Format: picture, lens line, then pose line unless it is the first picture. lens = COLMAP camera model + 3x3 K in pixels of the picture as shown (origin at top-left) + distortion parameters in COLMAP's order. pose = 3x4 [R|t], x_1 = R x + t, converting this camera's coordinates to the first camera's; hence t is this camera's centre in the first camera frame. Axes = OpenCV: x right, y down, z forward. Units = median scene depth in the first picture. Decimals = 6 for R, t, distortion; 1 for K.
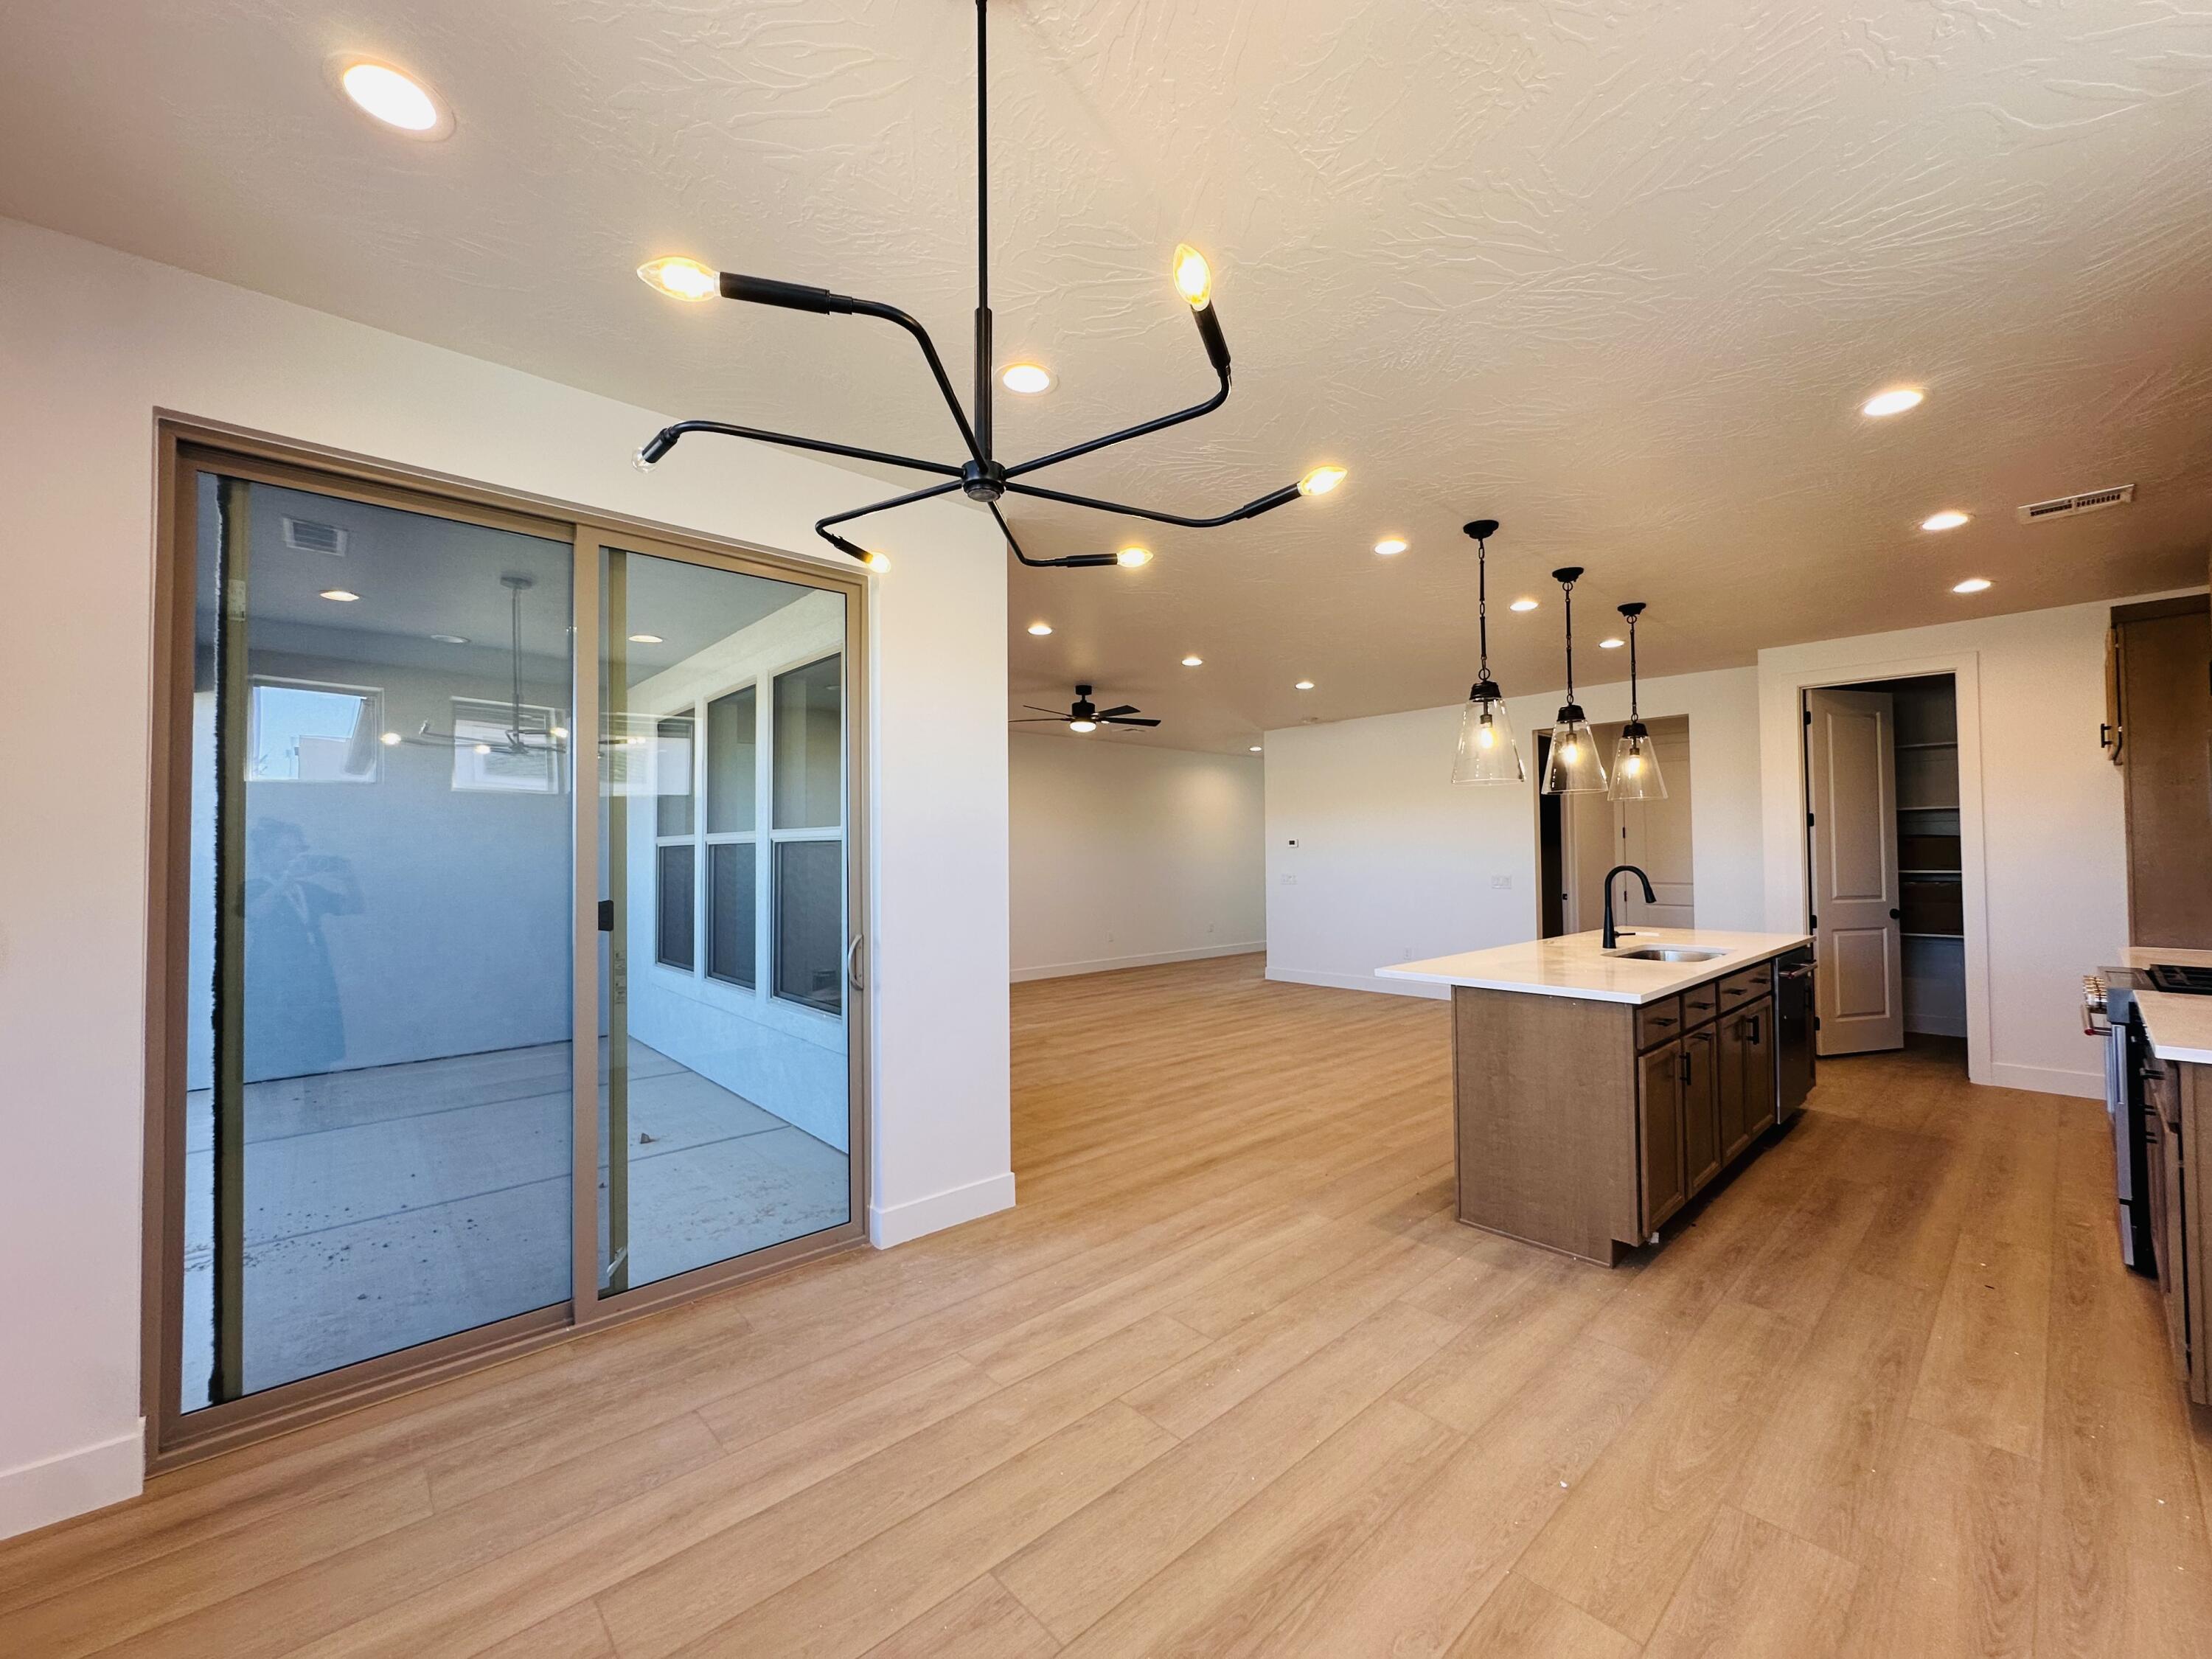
lens RADIAL K [[884.7, 0, 1110.7], [0, 884.7, 829.0], [0, 0, 1]] dist [-0.000500, 0.000039]
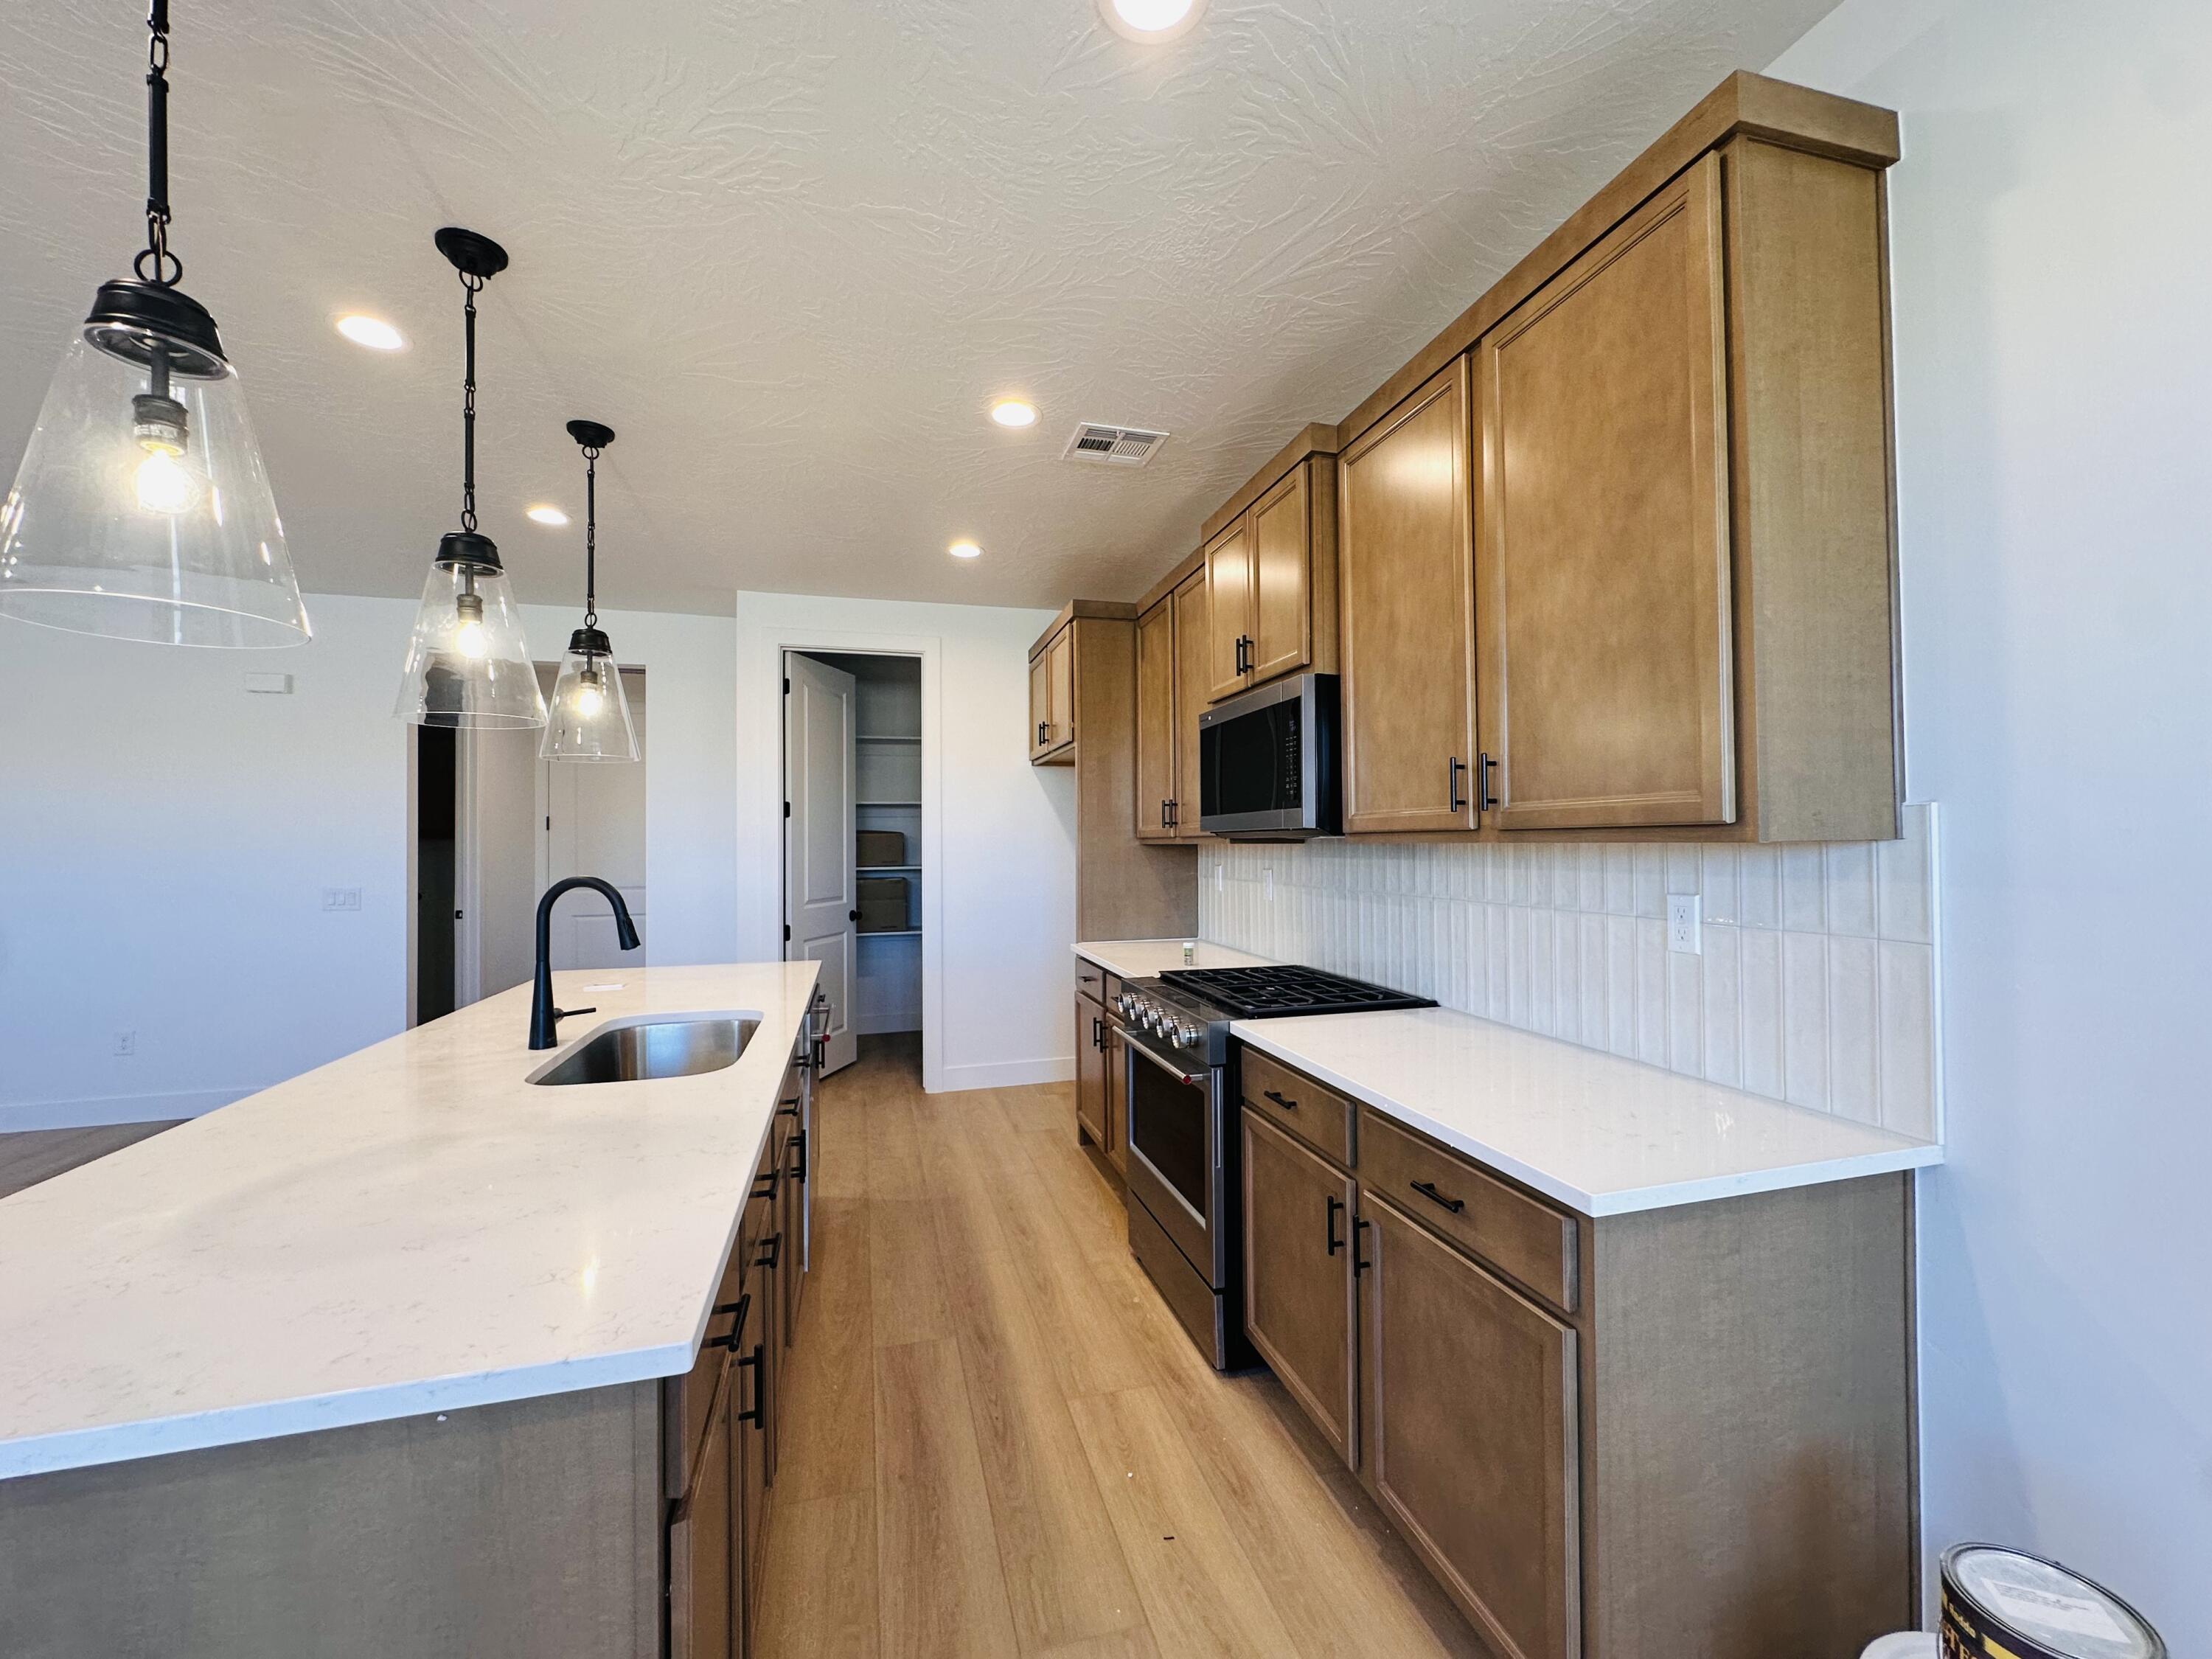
lens RADIAL K [[884.7, 0, 1110.7], [0, 884.7, 829.0], [0, 0, 1]] dist [-0.000500, 0.000039]
pose [[0.450655, 0.017252, 0.892531, 0.275938], [-0.021311, 0.999736, -0.008564, 0.012403], [-0.892444, -0.015161, 0.450904, 0.518560]]
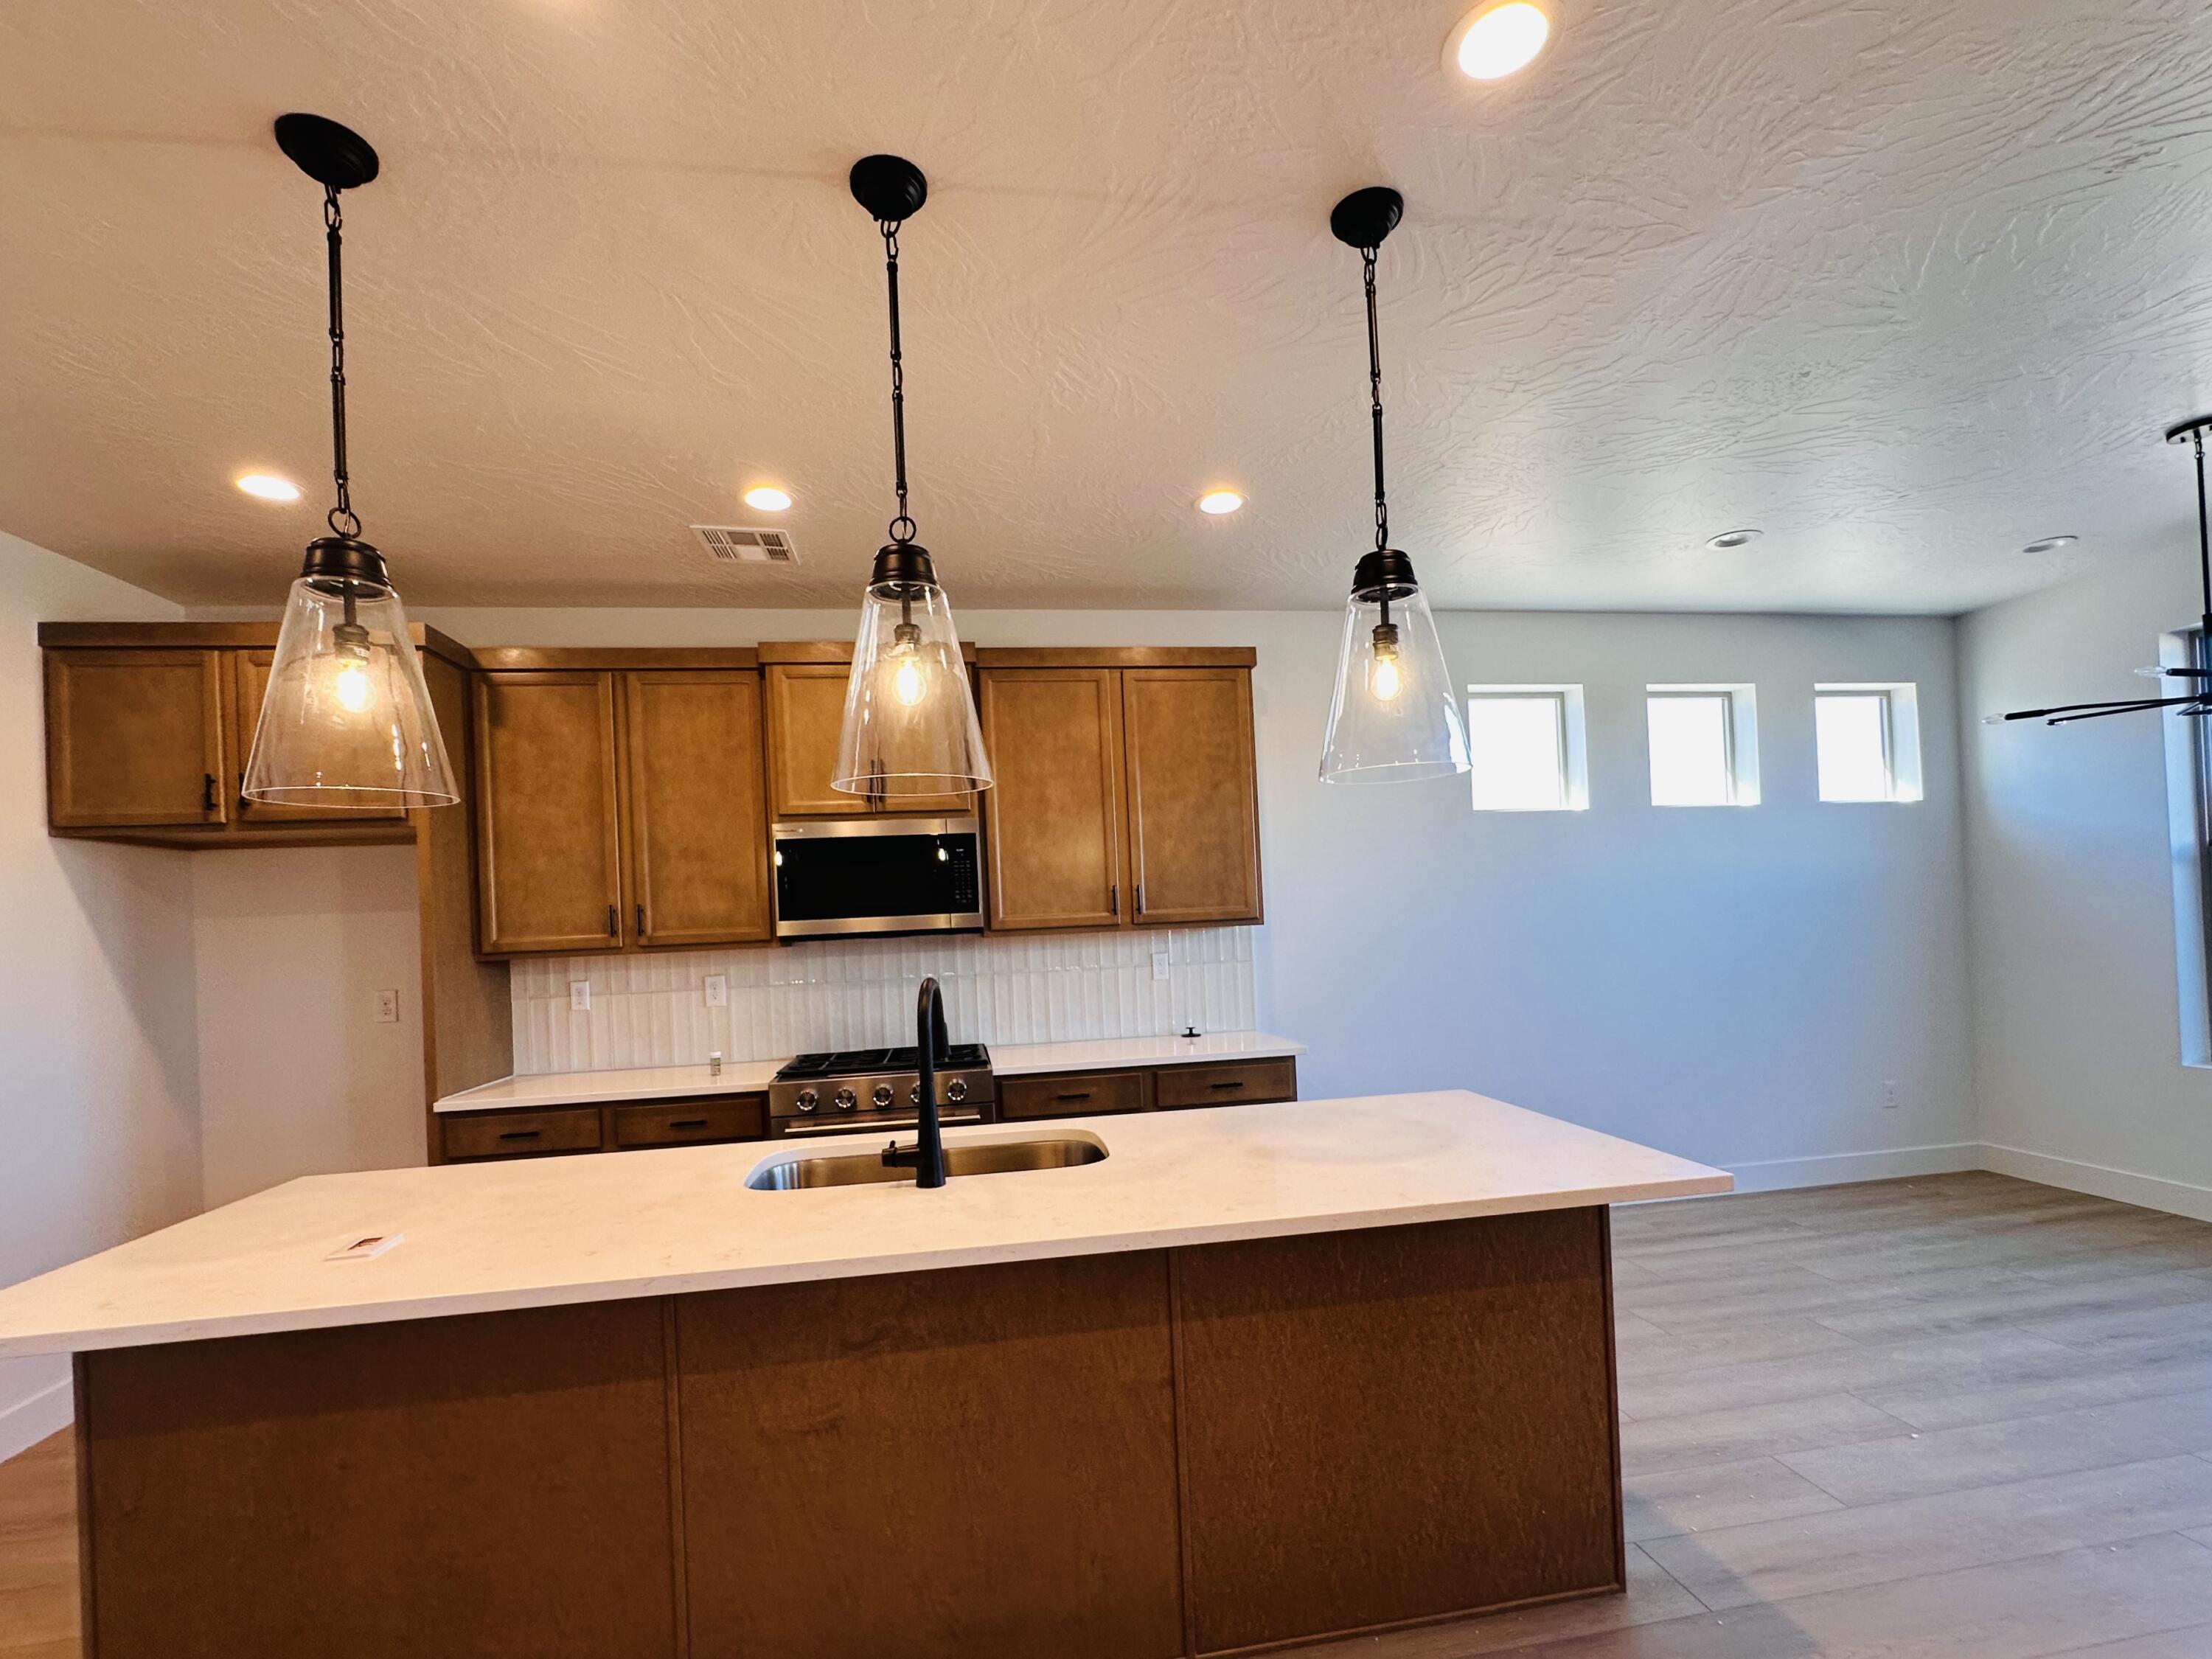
lens RADIAL K [[1010.8, 0, 1119.1], [0, 1010.8, 909.1], [0, 0, 1]] dist [0.000991, 0.000309]
pose [[-0.842173, 0.051833, 0.536711, 0.242312], [0.035863, 0.998549, -0.040162, 0.029393], [-0.538014, -0.014575, -0.842810, 1.395227]]
